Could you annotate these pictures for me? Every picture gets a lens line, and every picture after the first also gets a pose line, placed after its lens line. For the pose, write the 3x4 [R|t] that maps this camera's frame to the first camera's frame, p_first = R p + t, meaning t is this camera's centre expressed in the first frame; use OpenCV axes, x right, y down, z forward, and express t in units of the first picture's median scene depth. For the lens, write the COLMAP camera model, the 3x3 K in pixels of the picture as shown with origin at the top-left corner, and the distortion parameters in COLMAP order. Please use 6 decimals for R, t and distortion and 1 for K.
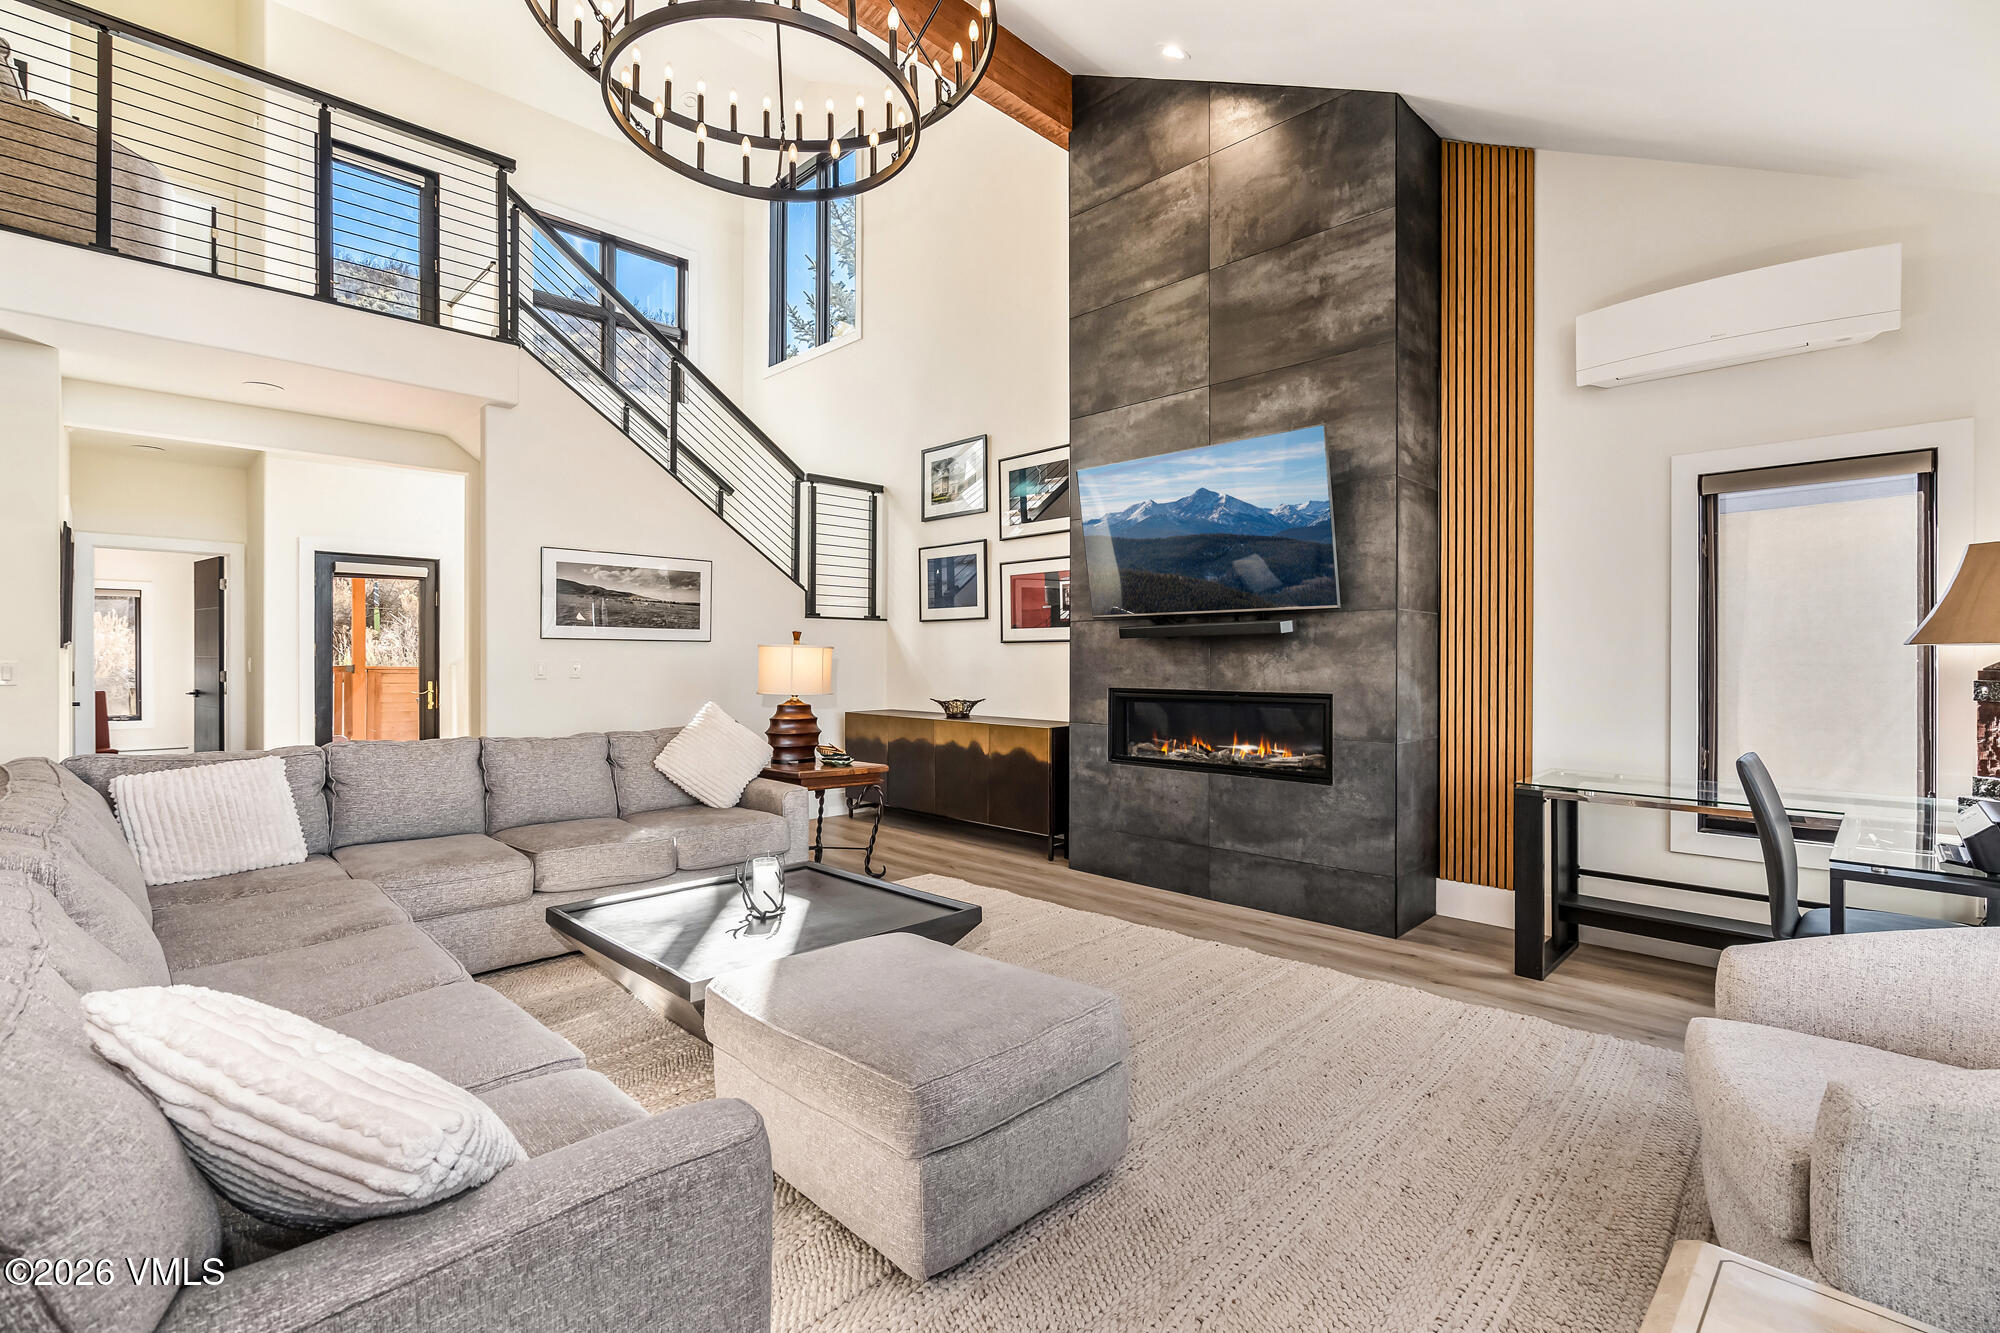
lens RADIAL K [[917.3, 0, 1011.5], [0, 917.3, 659.3], [0, 0, 1]] dist [-0.000490, 0.000236]
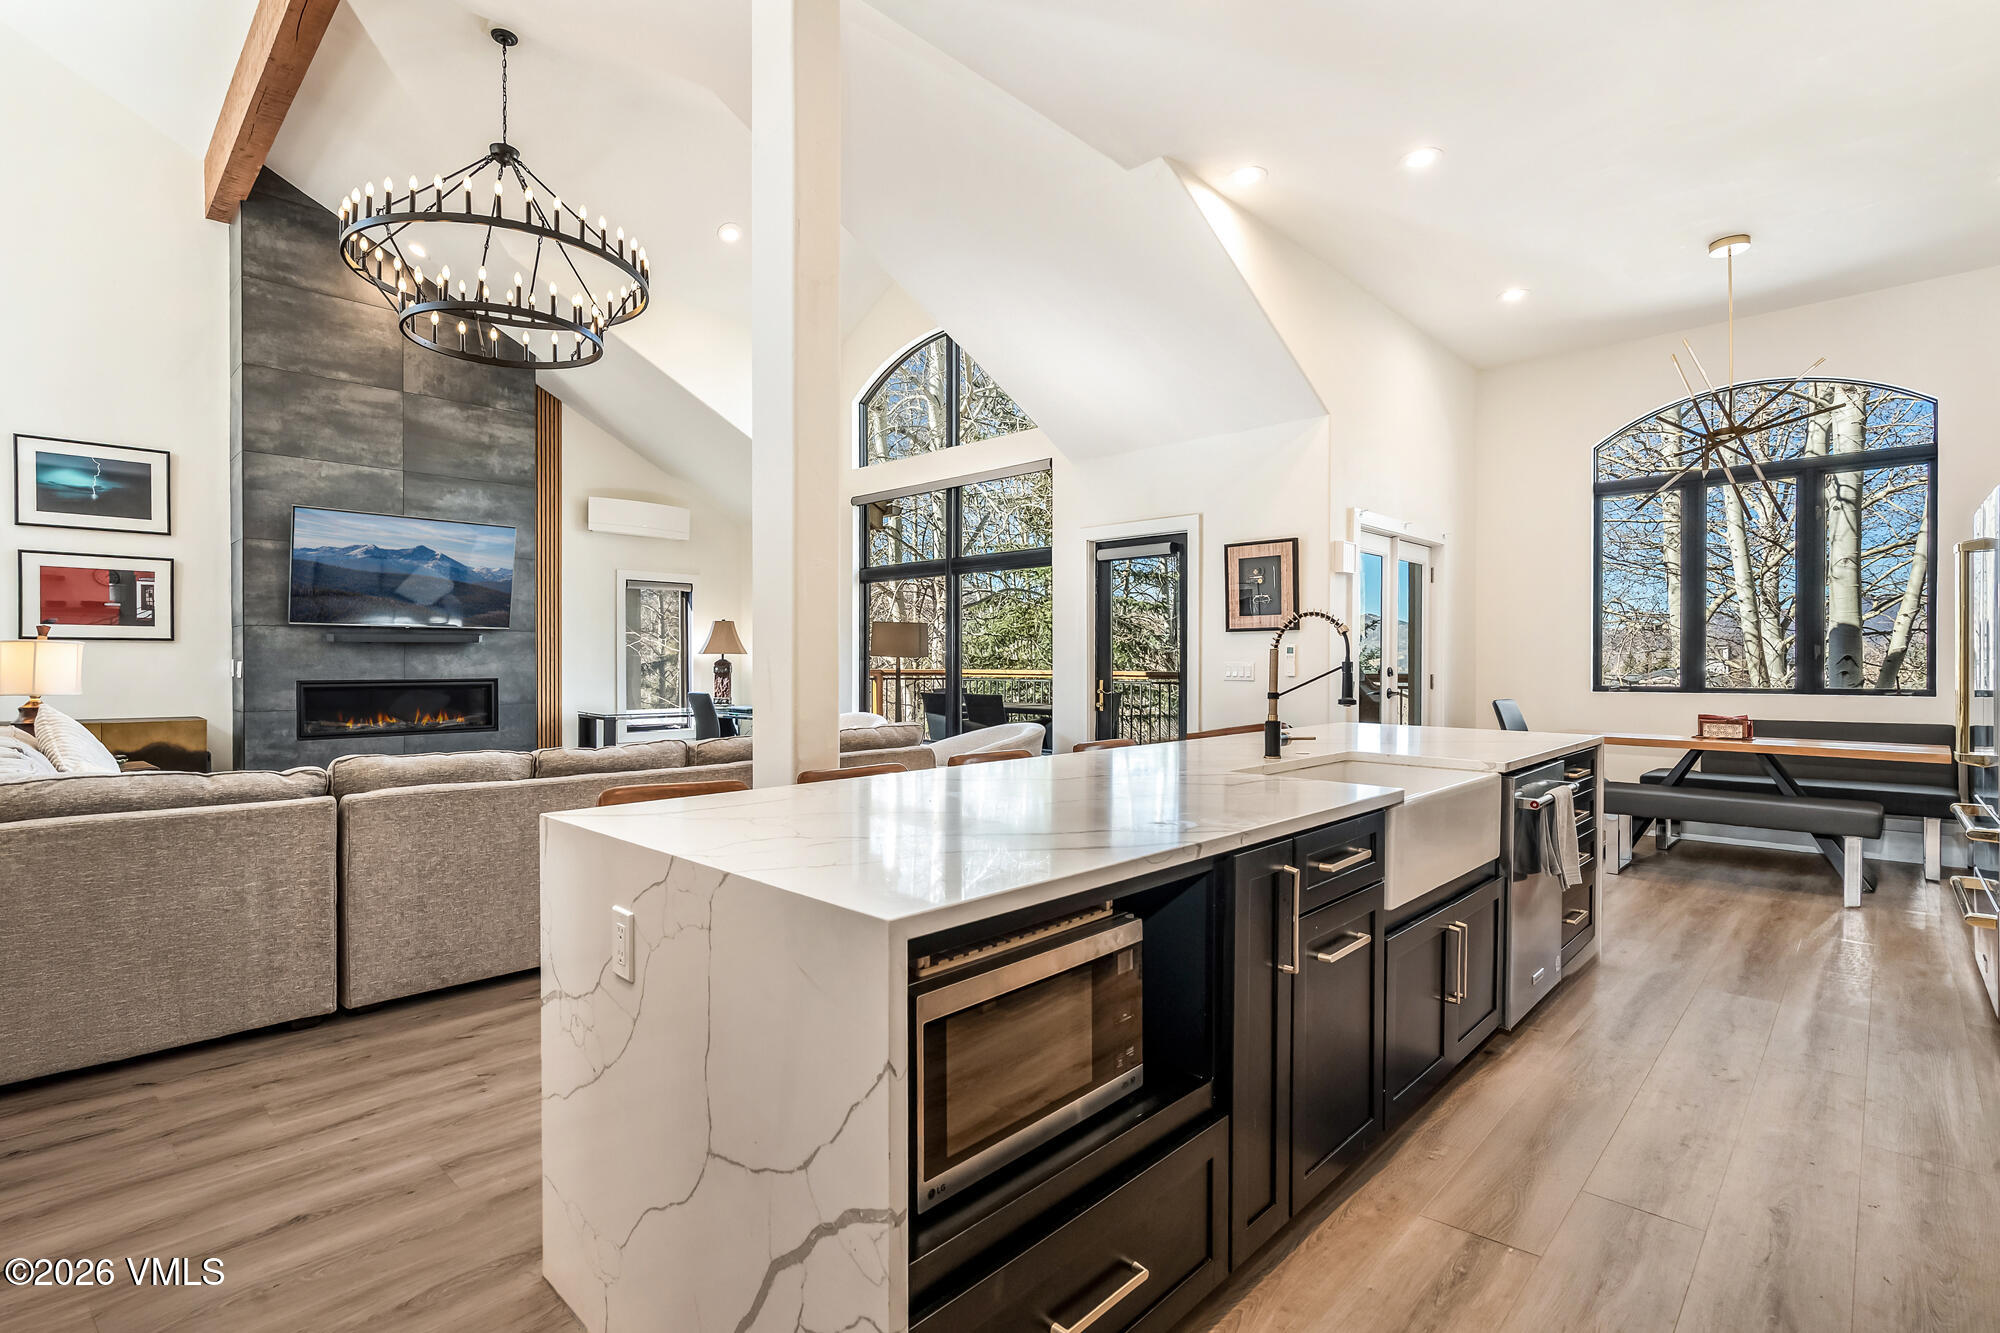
lens RADIAL K [[933.7, 0, 1000.0], [0, 933.7, 666.5], [0, 0, 1]] dist [-0.000940, 0.000384]
pose [[-0.024698, -0.007194, 0.999669, -1.277383], [-0.002351, 0.999972, 0.007138, 0.000507], [-0.999692, -0.002174, -0.024715, 0.084620]]
